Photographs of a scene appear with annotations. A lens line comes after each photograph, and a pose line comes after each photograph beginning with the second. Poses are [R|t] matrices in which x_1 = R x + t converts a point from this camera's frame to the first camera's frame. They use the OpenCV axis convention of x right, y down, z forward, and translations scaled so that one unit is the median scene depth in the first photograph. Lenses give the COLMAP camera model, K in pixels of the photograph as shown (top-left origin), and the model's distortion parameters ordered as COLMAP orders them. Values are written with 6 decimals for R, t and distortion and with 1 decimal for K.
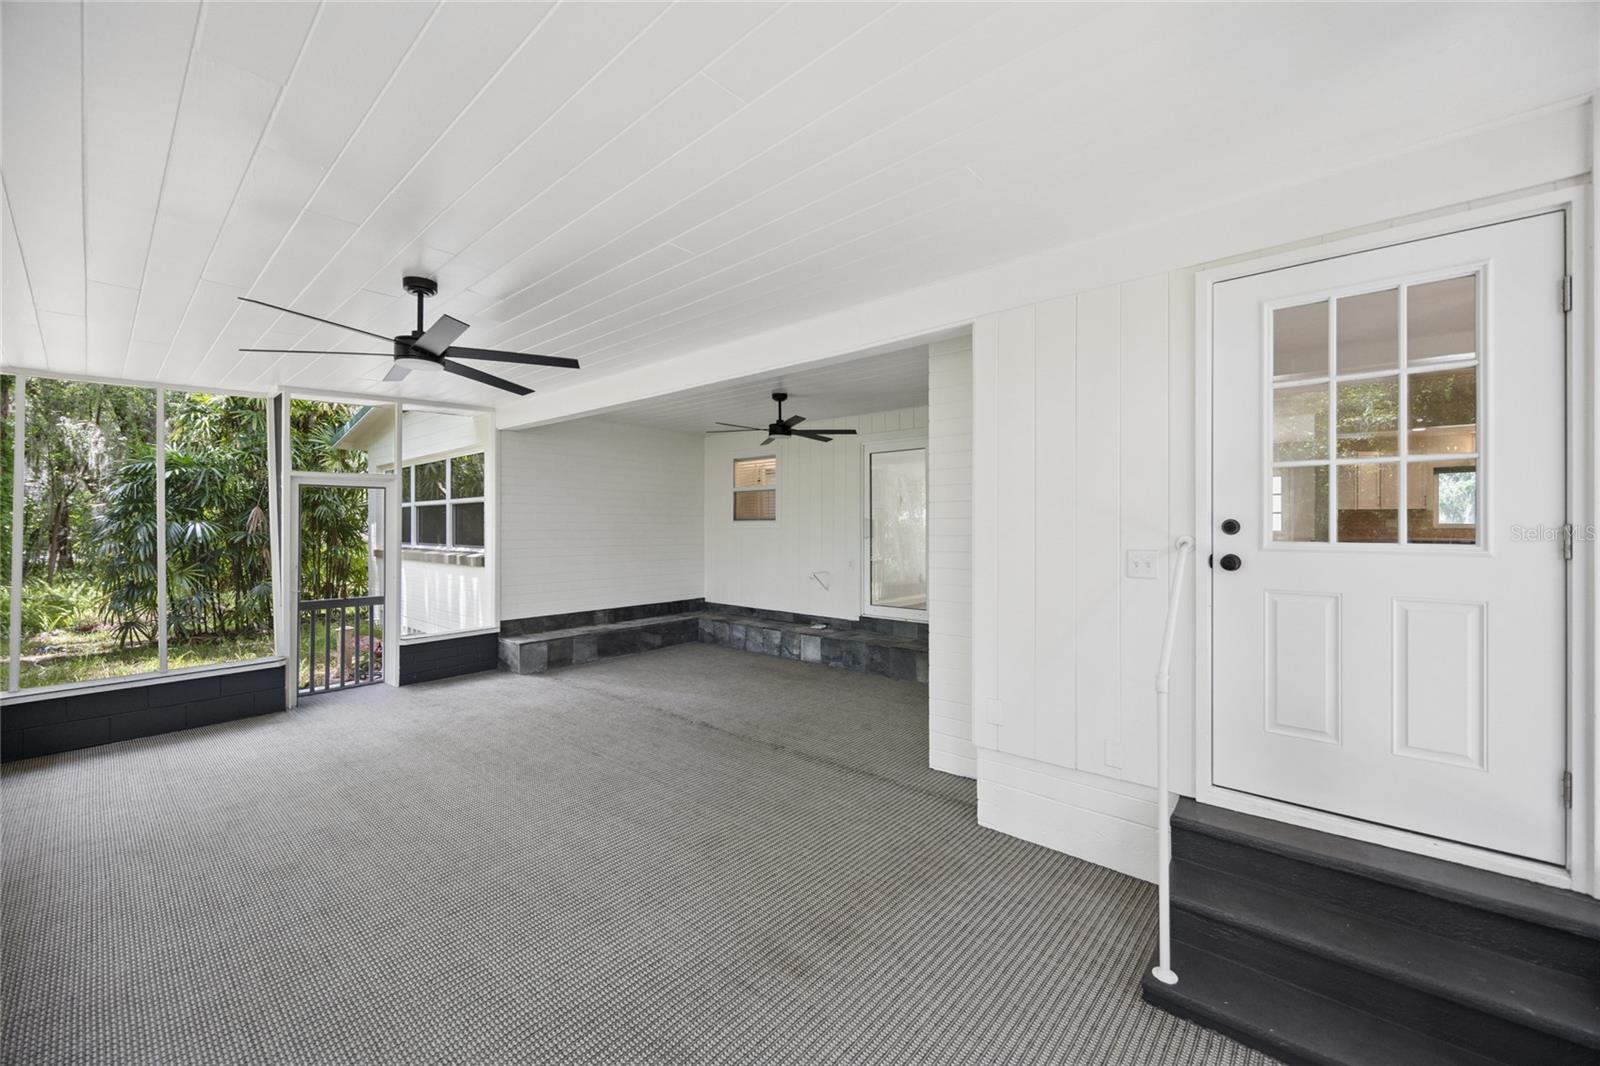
lens RADIAL K [[629.6, 0, 803.9], [0, 629.6, 523.9], [0, 0, 1]] dist [0.009558, -0.000107]
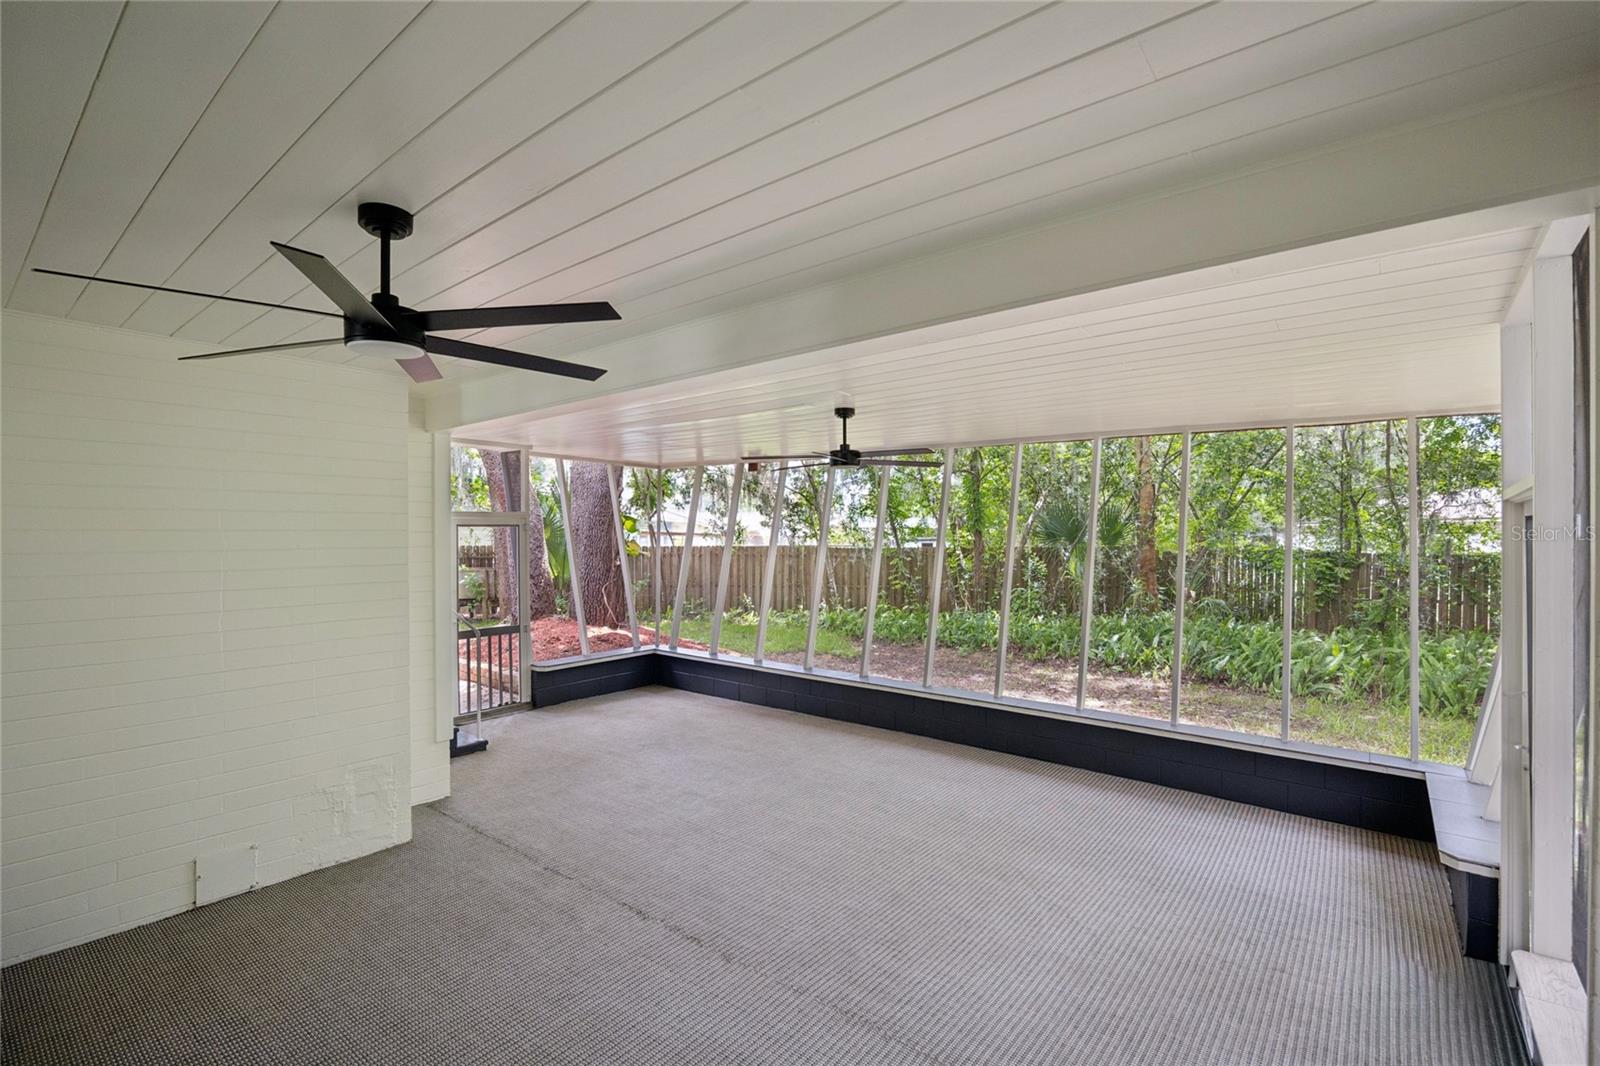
lens RADIAL K [[737.2, 0, 800.0], [0, 737.2, 533.0], [0, 0, 1]] dist [-0.000560, -0.000089]
pose [[-0.999530, 0.010086, -0.028940, -0.296297], [0.010231, 0.999936, -0.004883, -0.057966], [0.028889, -0.005177, -0.999569, 1.725859]]
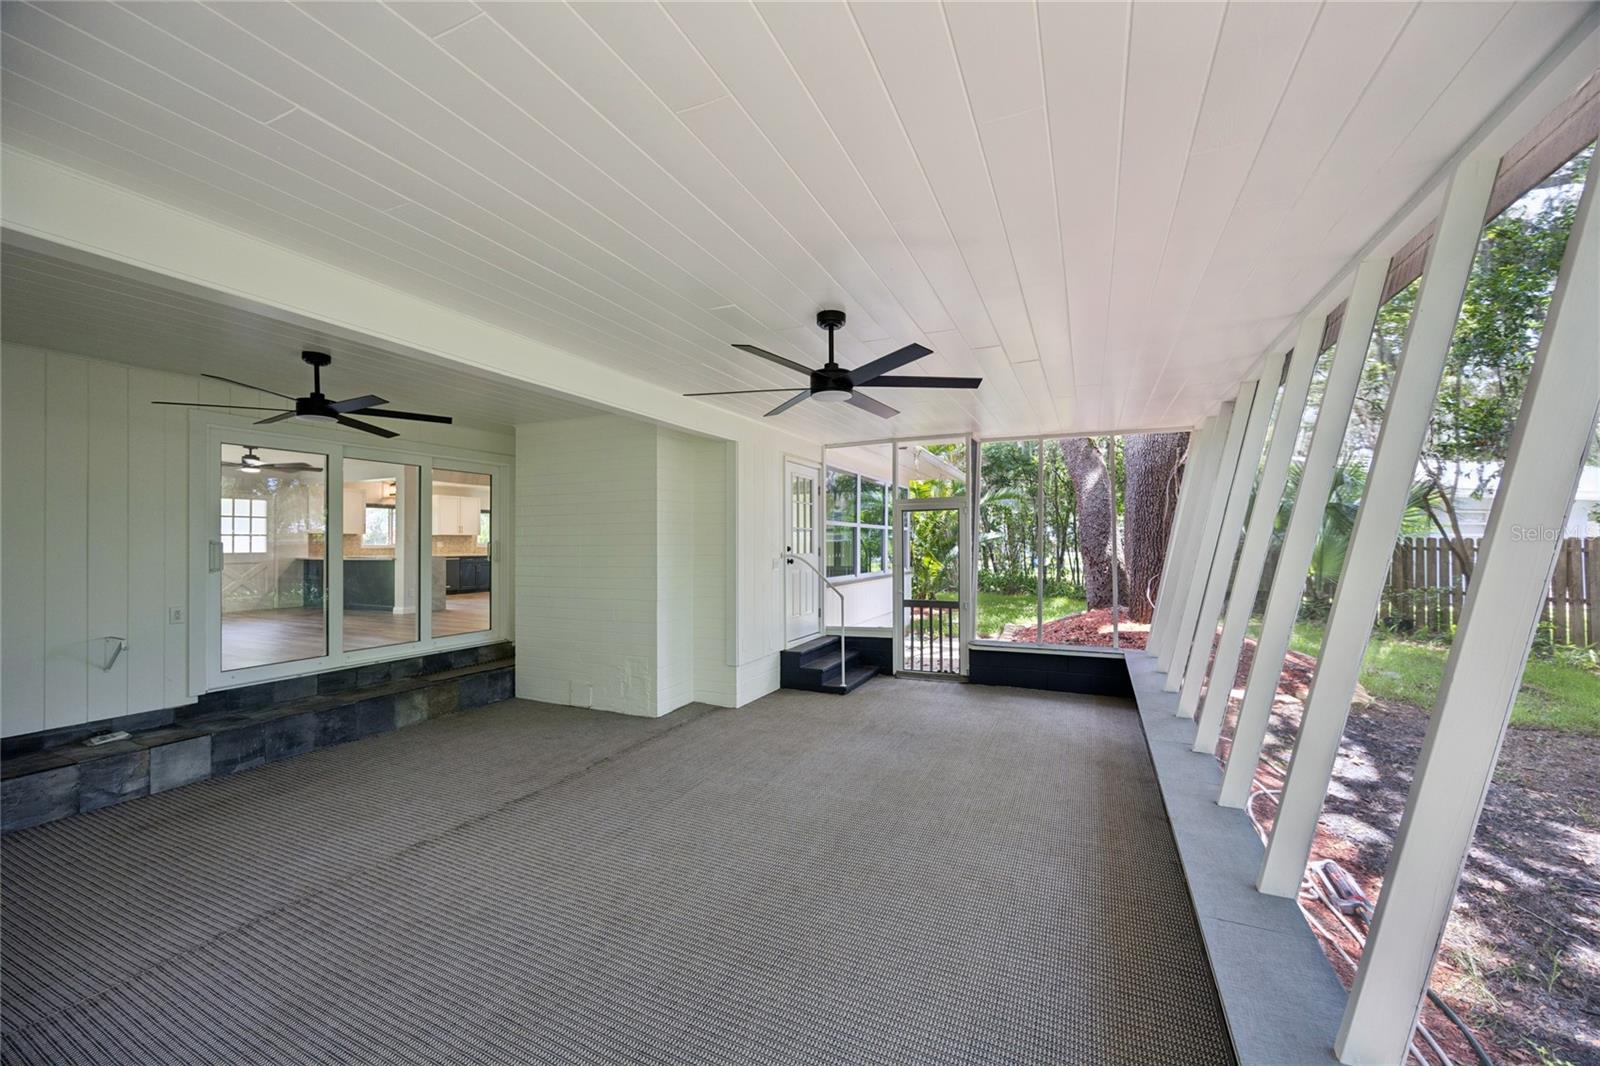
lens RADIAL K [[610.1, 0, 805.6], [0, 610.1, 539.0], [0, 0, 1]] dist [0.011138, 0.000089]
pose [[-0.276425, 0.007896, 0.961003, -0.999266], [0.001462, 0.999969, -0.007796, -0.008796], [-0.961035, -0.000750, -0.276427, 0.850392]]
